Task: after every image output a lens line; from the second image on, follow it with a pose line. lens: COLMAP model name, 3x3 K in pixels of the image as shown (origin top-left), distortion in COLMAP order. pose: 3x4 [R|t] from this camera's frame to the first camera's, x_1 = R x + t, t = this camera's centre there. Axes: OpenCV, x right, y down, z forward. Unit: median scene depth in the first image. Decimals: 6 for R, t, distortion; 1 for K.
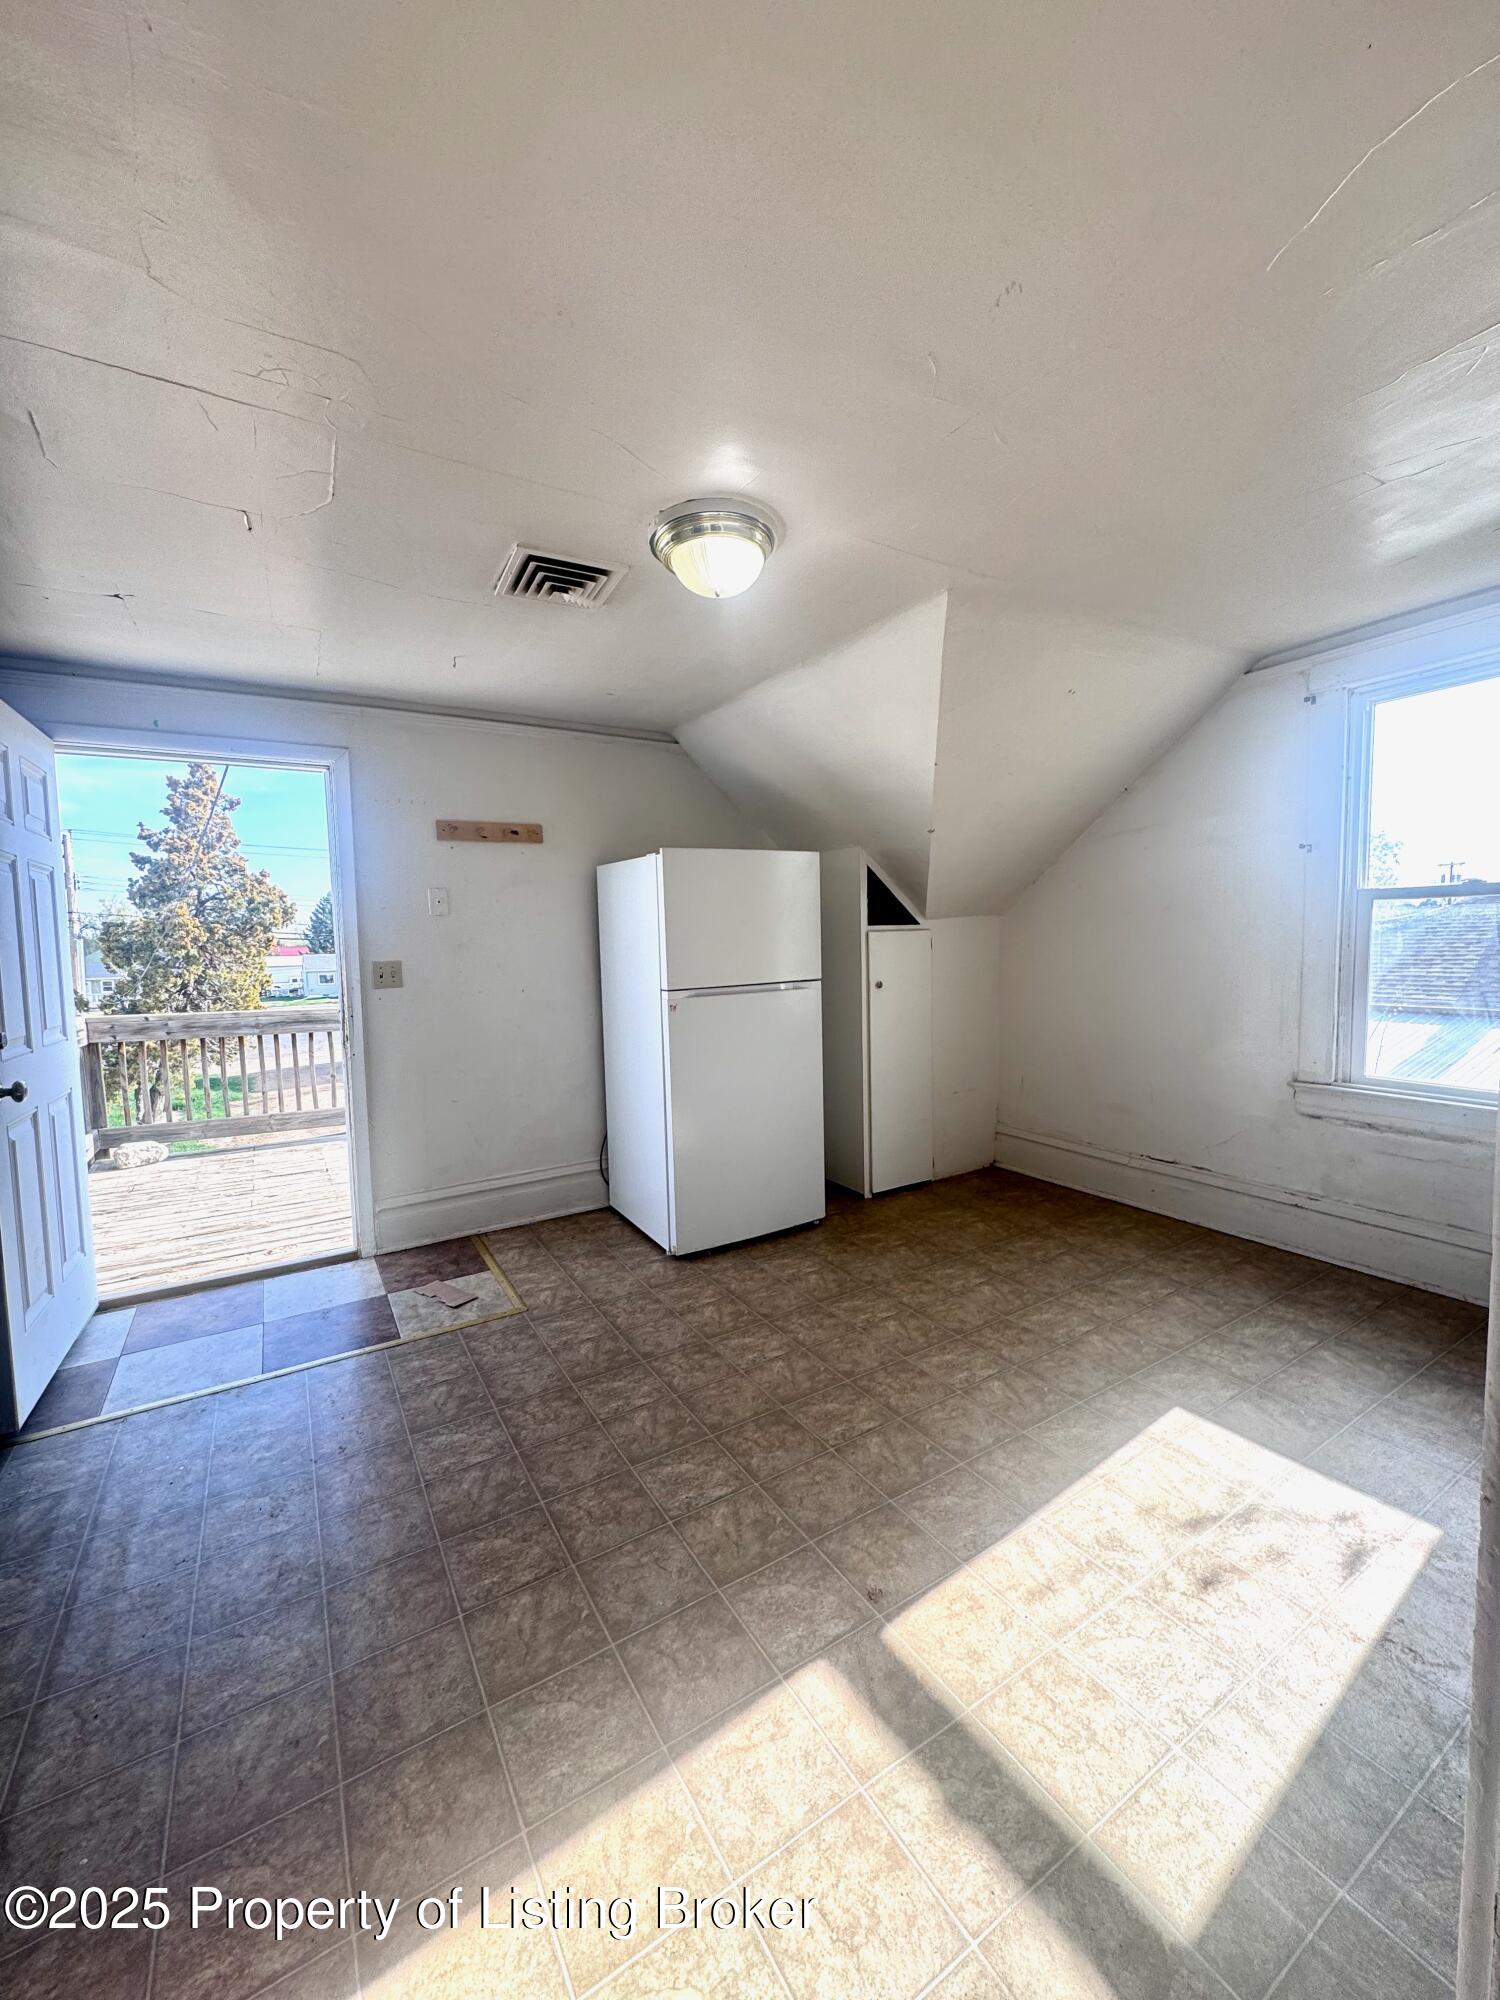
lens RADIAL K [[796.9, 0, 755.6], [0, 796.9, 1007.6], [0, 0, 1]] dist [-0.005139, 0.001321]
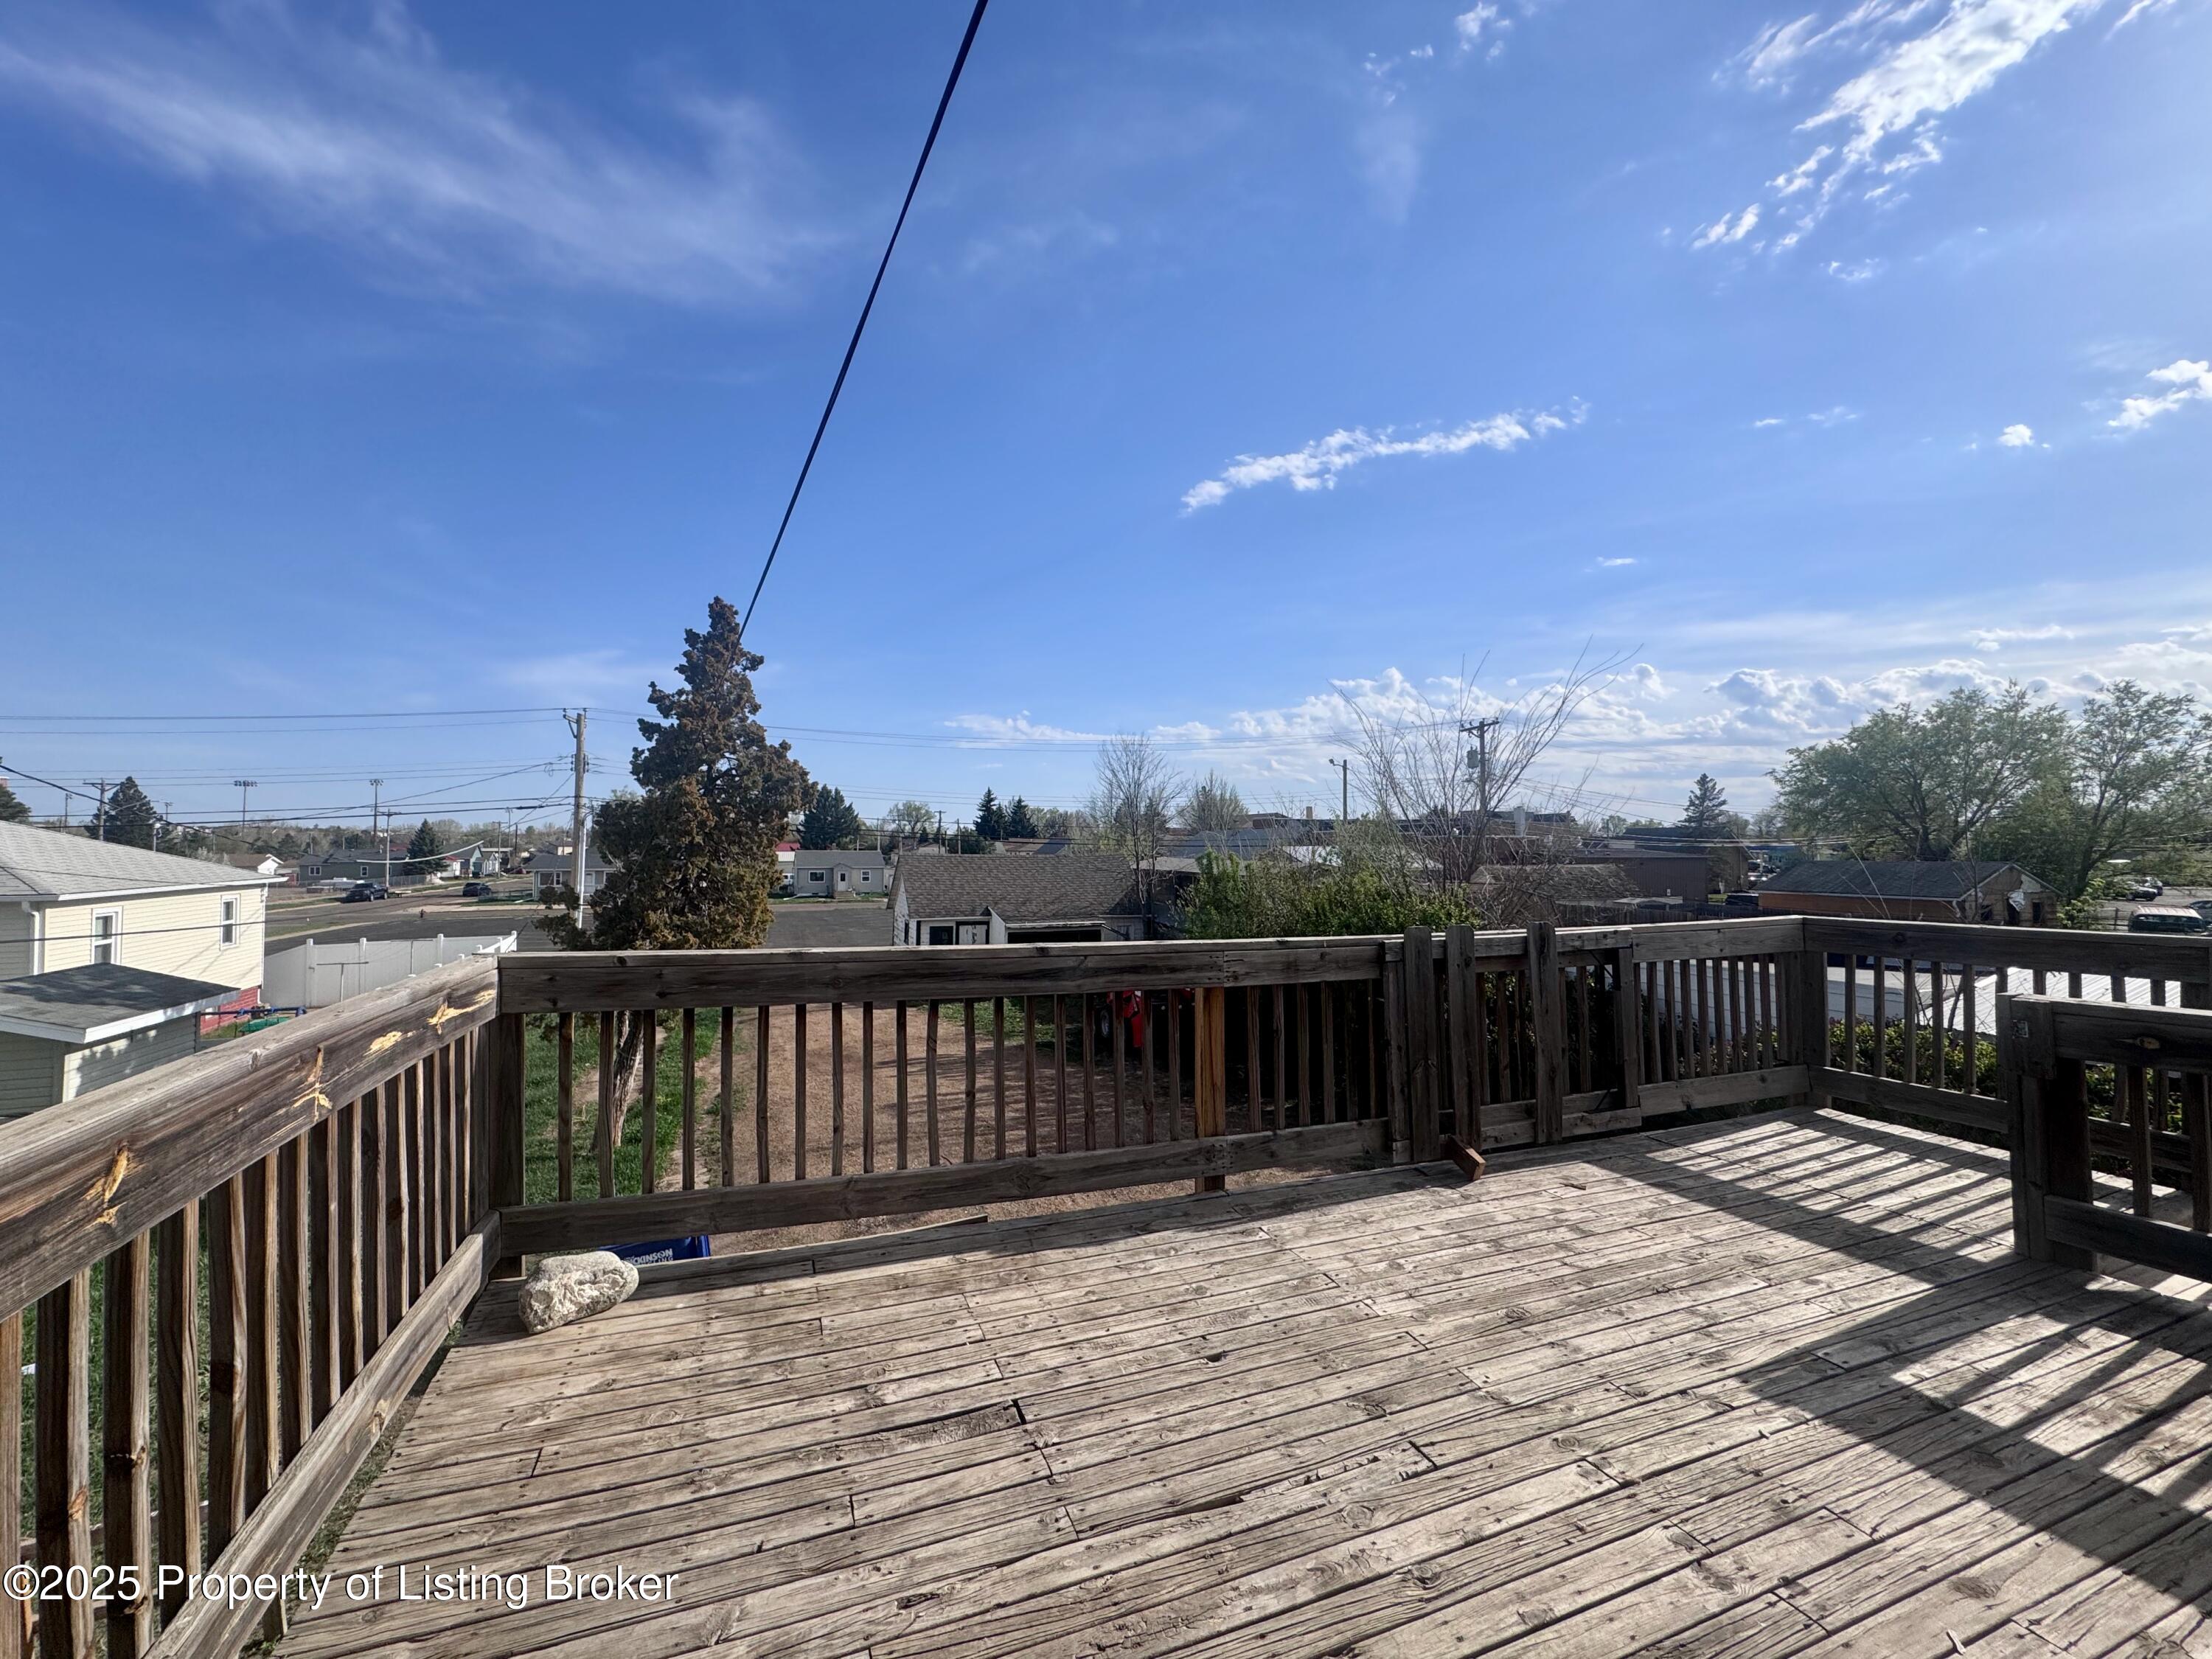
lens RADIAL K [[881.4, 0, 1096.6], [0, 881.4, 834.0], [0, 0, 1]] dist [-0.005139, 0.001321]
pose [[0.983030, 0.020054, -0.182346, -0.148329], [-0.037468, 0.995002, -0.092560, -0.008557], [0.179578, 0.097822, 0.978868, 0.199336]]
